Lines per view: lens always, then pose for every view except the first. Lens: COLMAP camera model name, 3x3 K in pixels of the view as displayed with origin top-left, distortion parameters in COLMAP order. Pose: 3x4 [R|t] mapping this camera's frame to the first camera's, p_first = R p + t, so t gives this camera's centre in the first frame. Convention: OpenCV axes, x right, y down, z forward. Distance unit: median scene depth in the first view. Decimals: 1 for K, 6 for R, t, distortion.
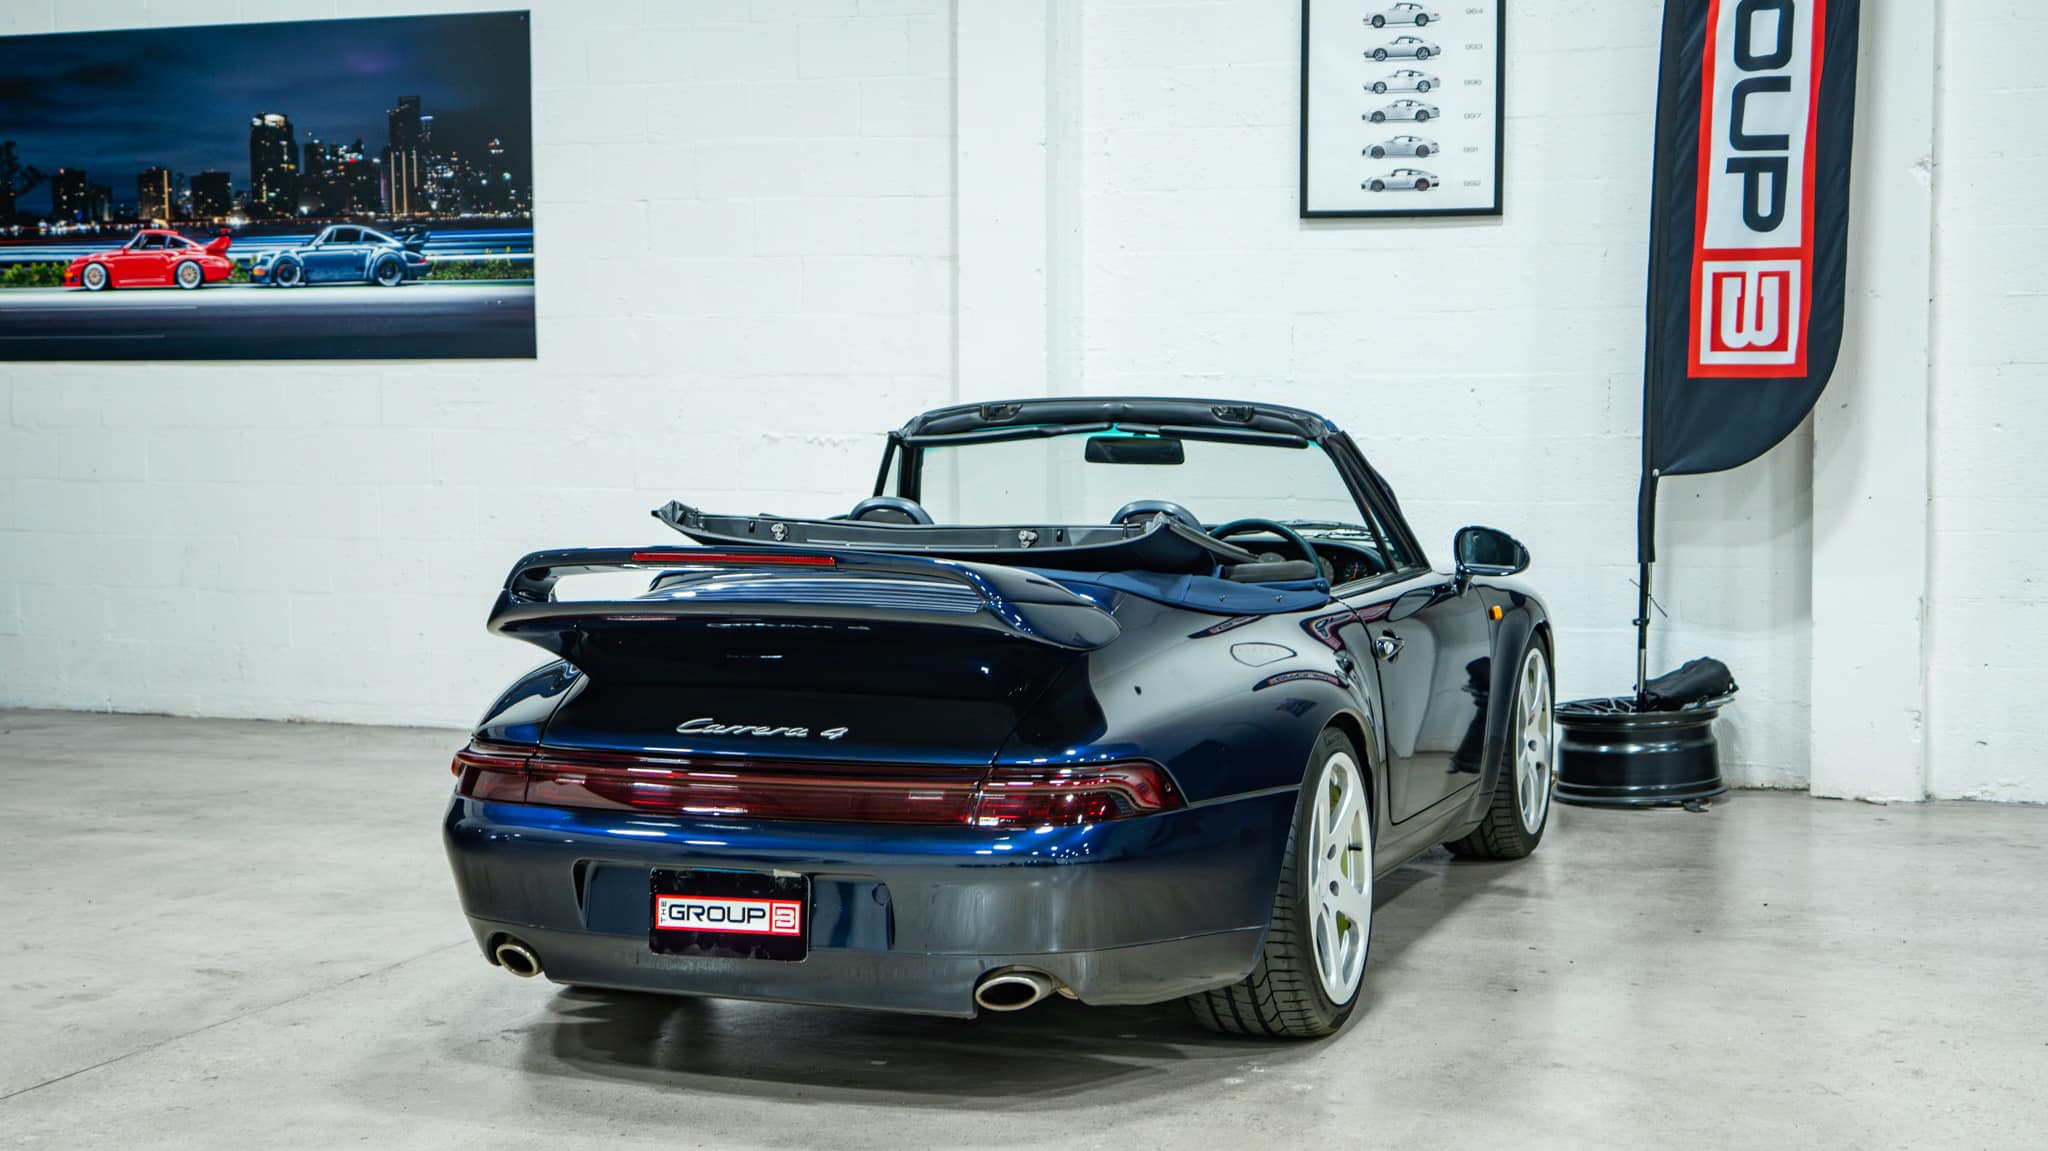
lens RADIAL K [[3139.6, 0, 1024.0], [0, 3139.6, 575.5], [0, 0, 1]] dist [0.040263, 0.051594]
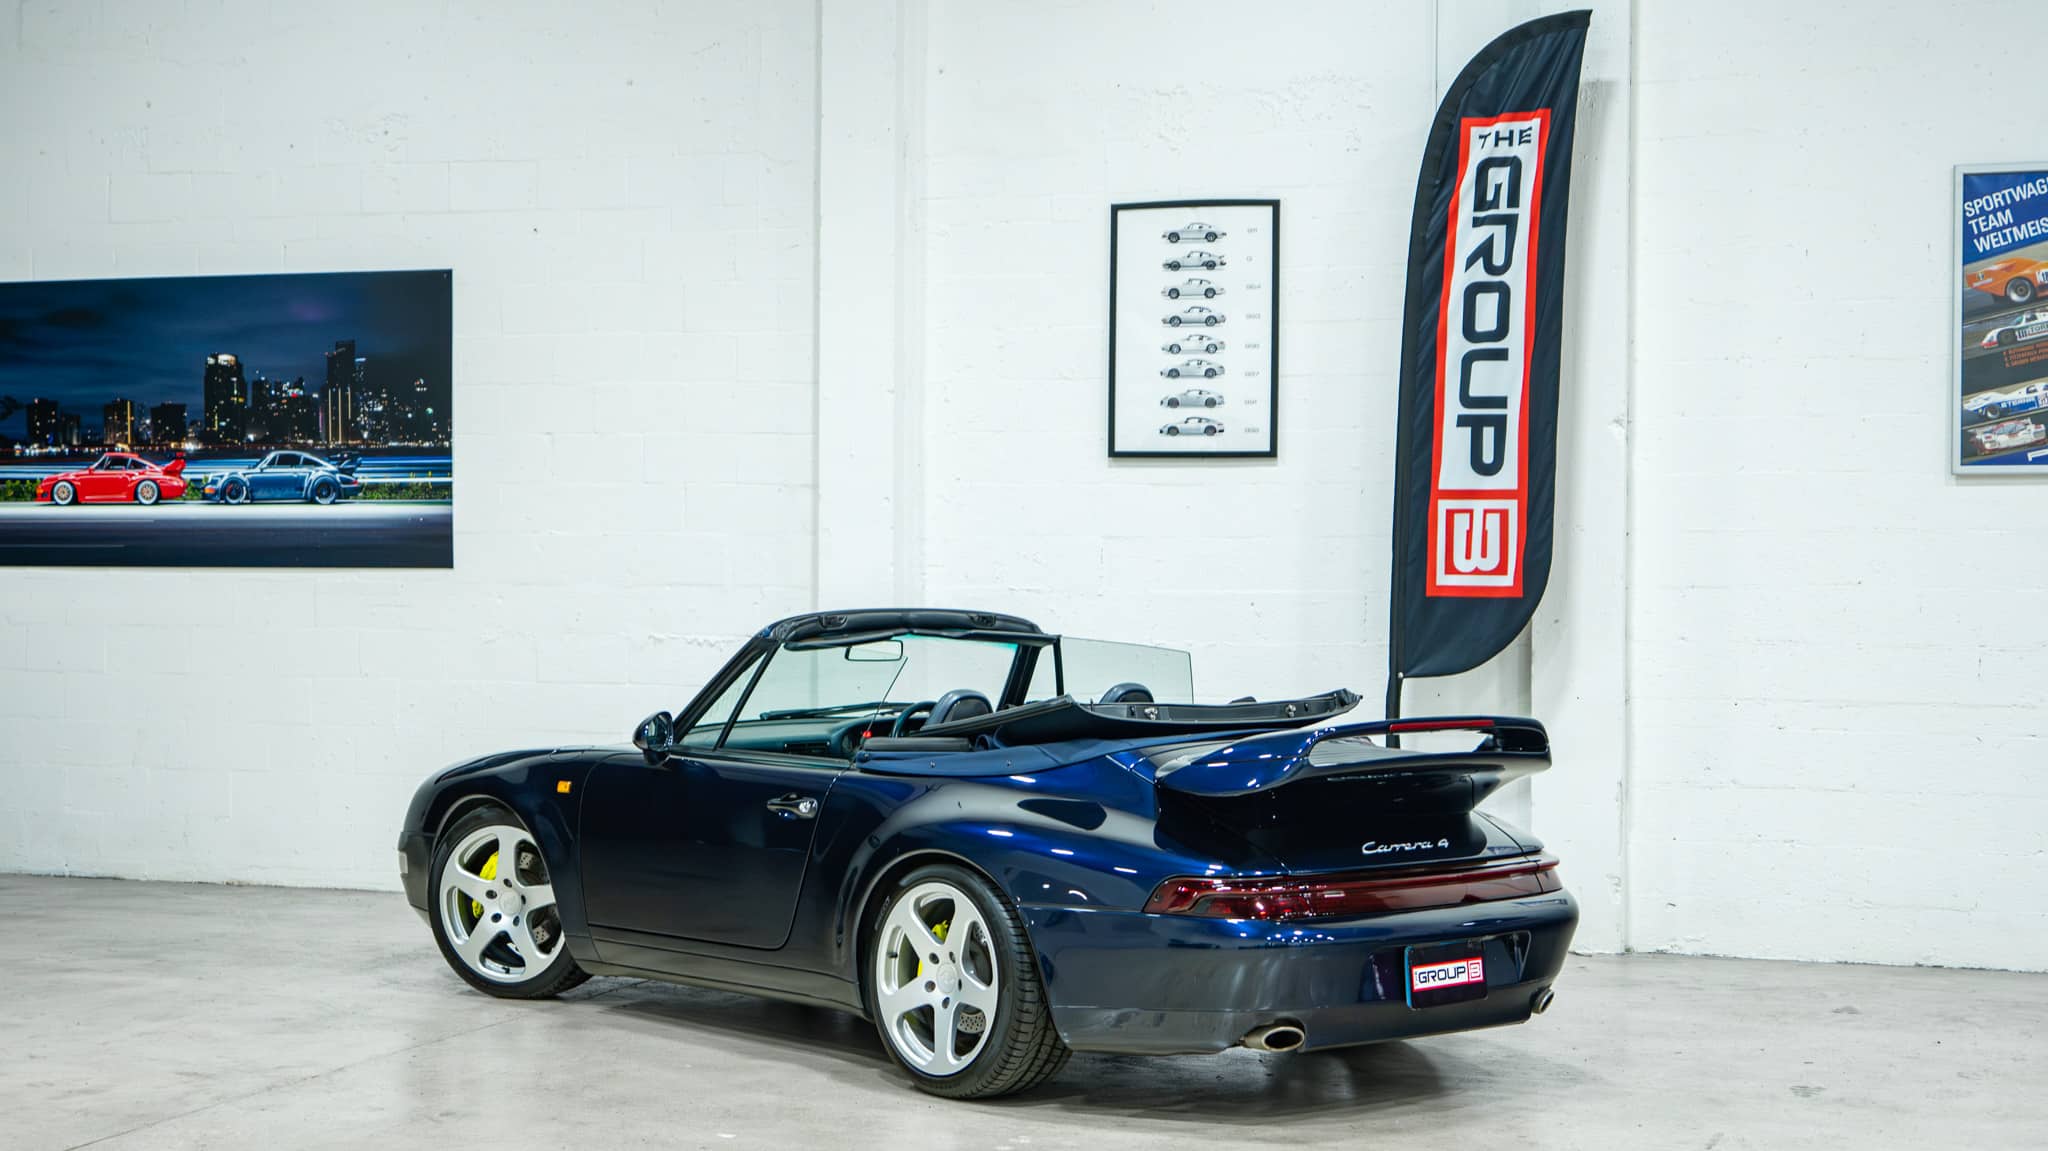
lens RADIAL K [[3139.6, 0, 1024.0], [0, 3139.6, 575.5], [0, 0, 1]] dist [0.055630, 0.054005]
pose [[0.999387, 0.009006, 0.033826, 0.016885], [-0.006912, 0.998081, -0.061530, 0.003453], [-0.034315, 0.061259, 0.997532, -0.174402]]
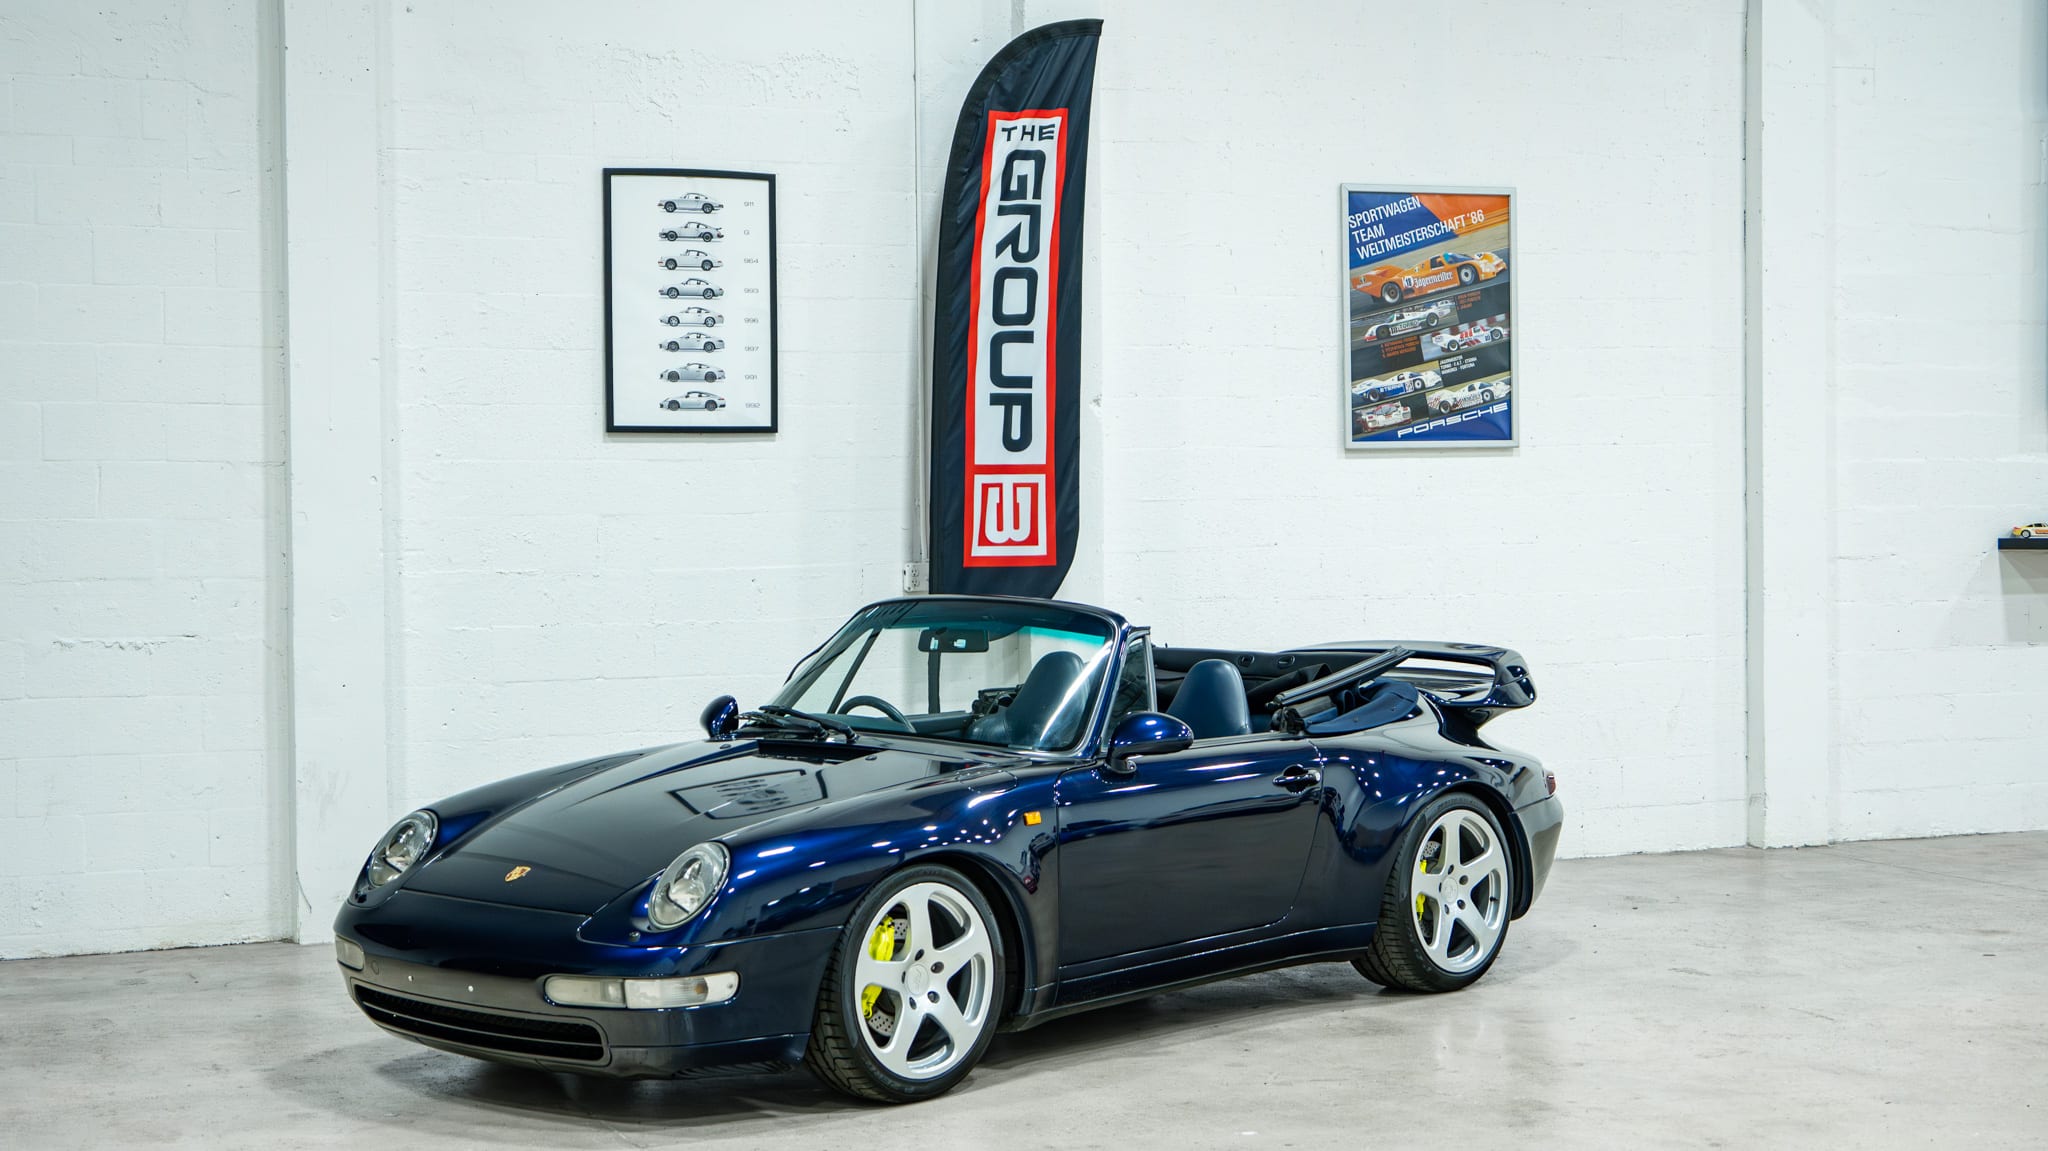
lens RADIAL K [[3139.6, 0, 1024.0], [0, 3139.6, 575.5], [0, 0, 1]] dist [0.055630, 0.054005]
pose [[0.716355, -0.023179, 0.697350, -0.602954], [0.055539, 0.998171, -0.023875, -0.026947], [-0.695522, 0.055833, 0.716333, 0.087212]]
